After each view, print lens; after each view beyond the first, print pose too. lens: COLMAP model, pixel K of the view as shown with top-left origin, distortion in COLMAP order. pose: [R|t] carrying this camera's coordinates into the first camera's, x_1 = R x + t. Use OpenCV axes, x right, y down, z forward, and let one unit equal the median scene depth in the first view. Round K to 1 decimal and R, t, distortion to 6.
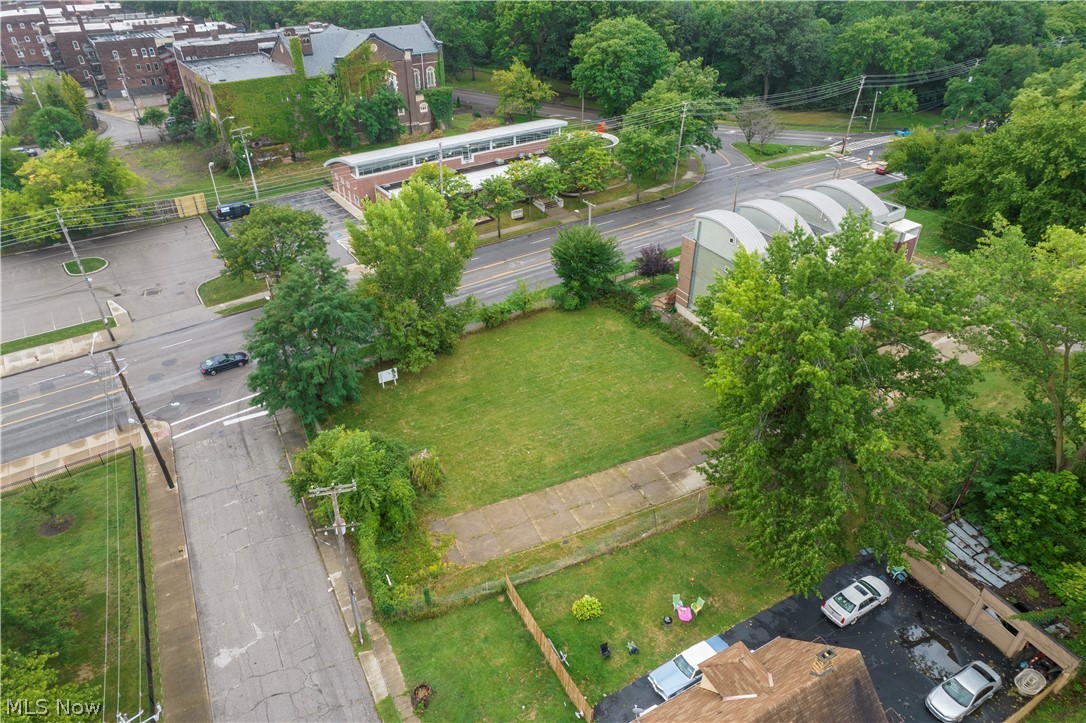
lens RADIAL K [[696.2, 0, 544.5], [0, 696.2, 362.9], [0, 0, 1]] dist [-0.078917, 0.074829]
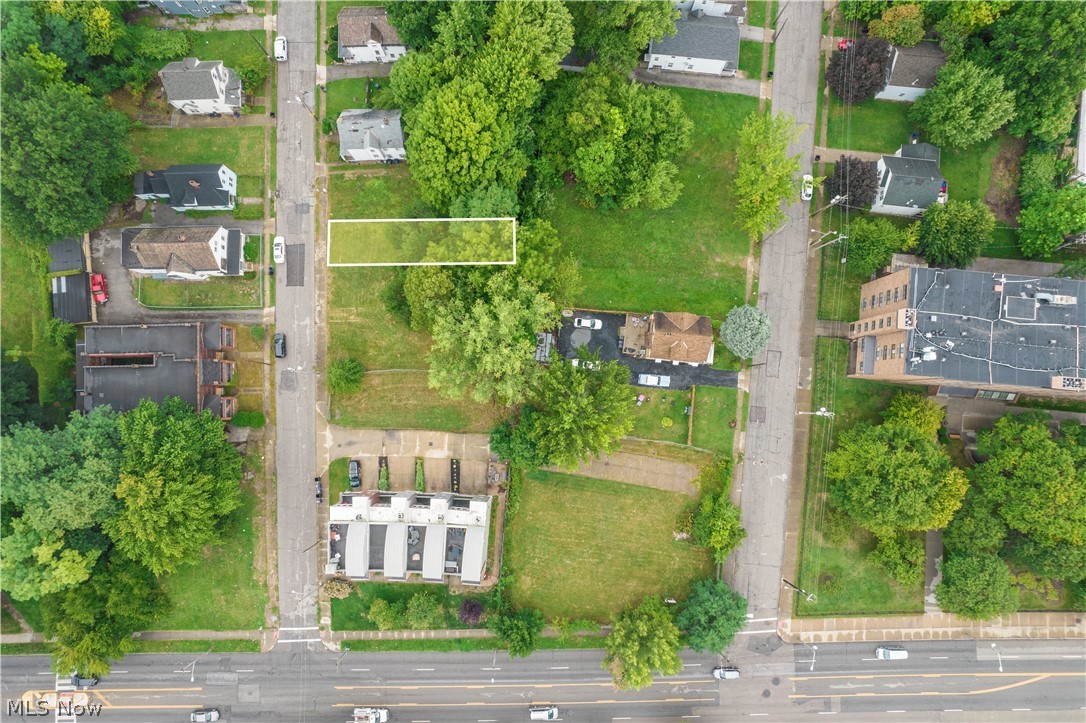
lens RADIAL K [[696.2, 0, 544.5], [0, 696.2, 362.9], [0, 0, 1]] dist [-0.078917, 0.074829]
pose [[-0.827507, -0.560740, 0.028341, 0.215173], [0.310706, -0.415310, 0.854973, -0.848298], [-0.467647, 0.716302, 0.517897, -0.144680]]
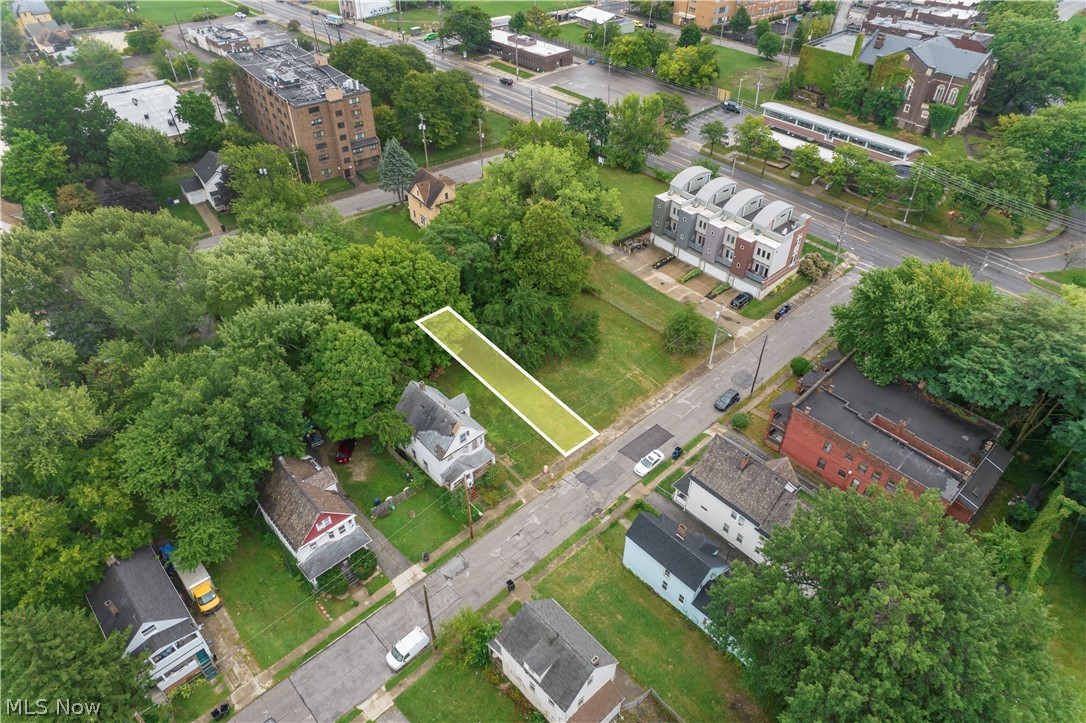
lens RADIAL K [[696.2, 0, 544.5], [0, 696.2, 362.9], [0, 0, 1]] dist [-0.078917, 0.074829]
pose [[0.135195, 0.634291, -0.761182, 1.265026], [-0.552812, 0.685835, 0.473318, -0.328835], [0.822266, 0.356800, 0.443365, 0.007406]]
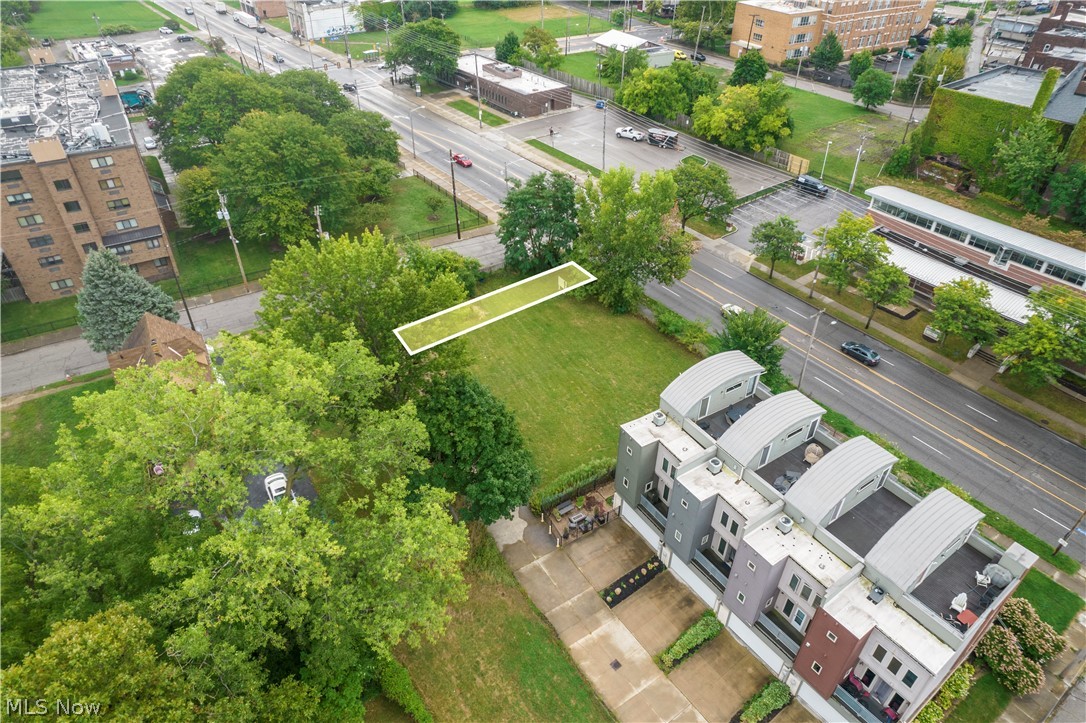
lens RADIAL K [[696.2, 0, 544.5], [0, 696.2, 362.9], [0, 0, 1]] dist [-0.078917, 0.074829]
pose [[0.033581, 0.599777, -0.799462, 0.570023], [-0.559155, 0.674283, 0.482377, -0.307949], [0.828382, 0.430825, 0.358012, 0.346715]]
